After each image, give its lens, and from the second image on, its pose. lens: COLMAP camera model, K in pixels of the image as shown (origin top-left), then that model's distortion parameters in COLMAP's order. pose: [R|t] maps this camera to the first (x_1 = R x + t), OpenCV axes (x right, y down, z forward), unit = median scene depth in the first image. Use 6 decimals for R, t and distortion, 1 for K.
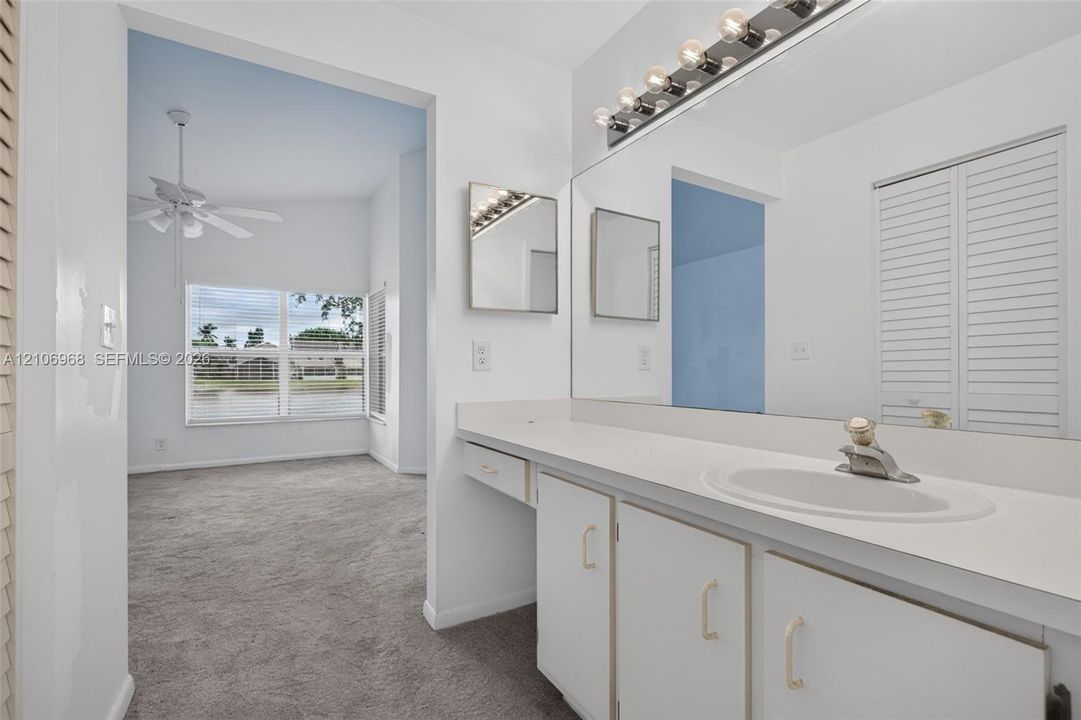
lens RADIAL K [[491.3, 0, 544.1], [0, 491.3, 360.0], [0, 0, 1]] dist [0.000786, -0.000006]
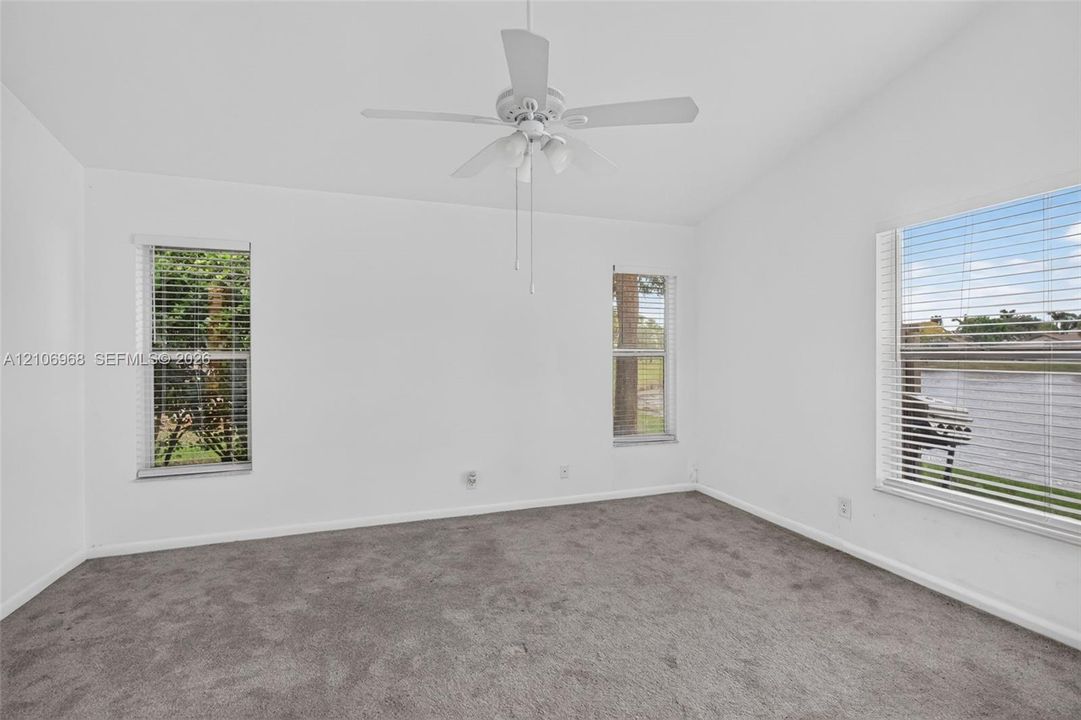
lens RADIAL K [[487.8, 0, 550.6], [0, 487.8, 359.1], [0, 0, 1]] dist [-0.002607, -0.000167]
pose [[-0.193699, 0.008543, -0.981024, -0.144043], [0.031169, 0.999511, 0.002549, -0.030445], [0.980566, -0.030084, -0.193870, 0.953865]]
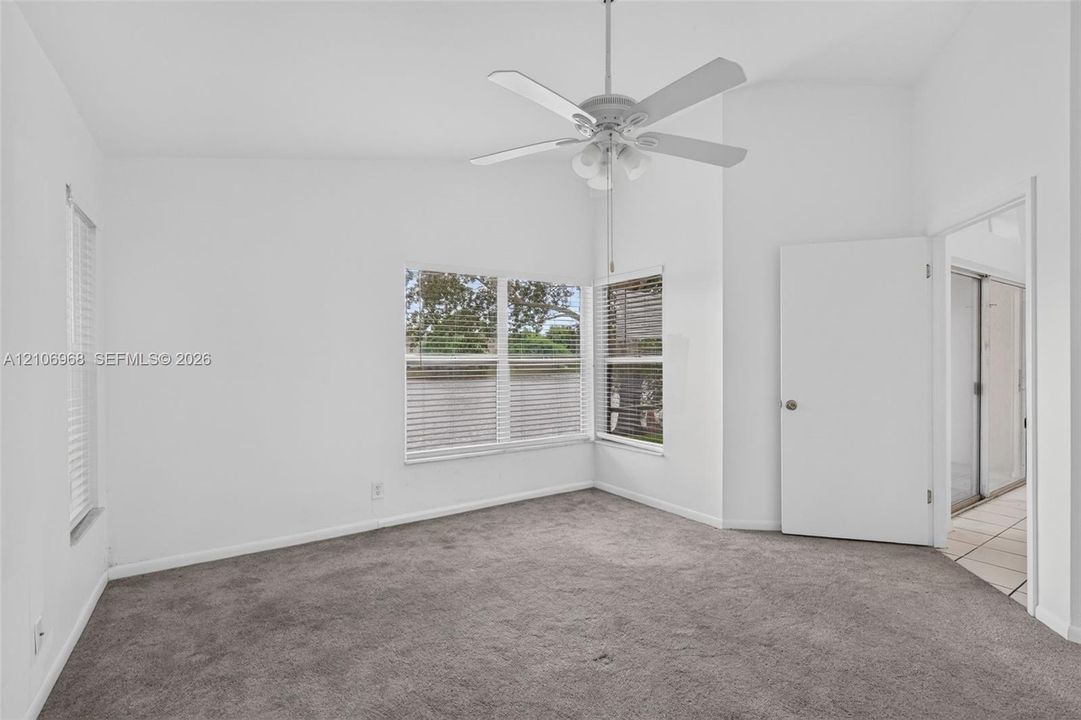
lens RADIAL K [[491.3, 0, 544.1], [0, 491.3, 360.0], [0, 0, 1]] dist [0.000786, -0.000006]
pose [[0.999000, -0.004928, 0.044428, -0.703996], [0.003658, 0.999584, 0.028608, -0.050970], [-0.044550, -0.028417, 0.998603, 0.333775]]
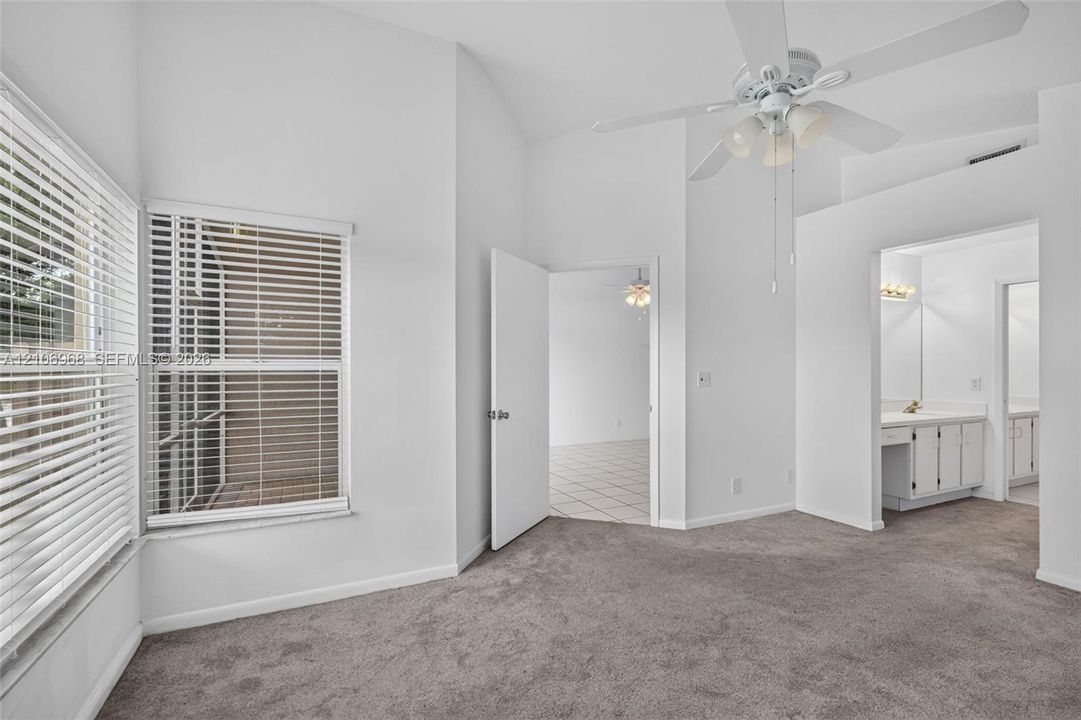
lens RADIAL K [[497.5, 0, 544.7], [0, 497.5, 371.5], [0, 0, 1]] dist [0.002761, 0.000483]
pose [[0.071192, -0.001132, 0.997462, -1.059213], [-0.029532, 0.999559, 0.003242, -0.025548], [-0.997025, -0.029688, 0.071127, 1.011028]]
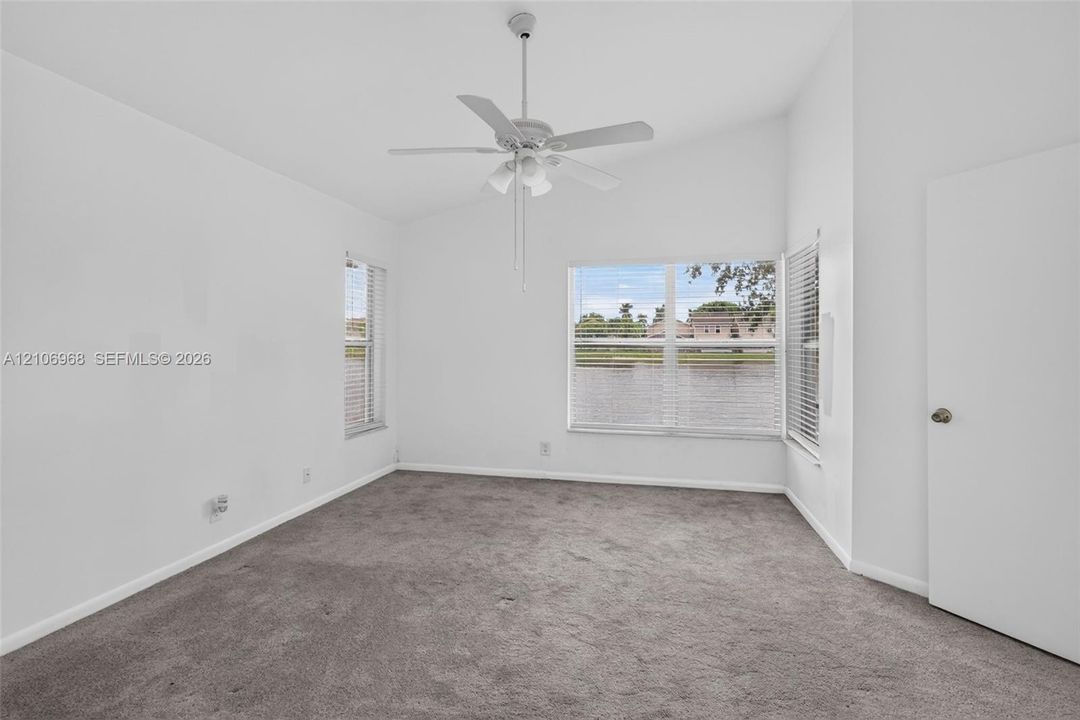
lens RADIAL K [[490.9, 0, 543.6], [0, 490.9, 360.0], [0, 0, 1]] dist [0.000786, -0.000006]
pose [[0.720179, 0.023780, -0.693381, -0.199927], [0.015955, 0.998580, 0.050820, -0.045376], [0.693605, -0.047662, 0.718777, 0.445321]]
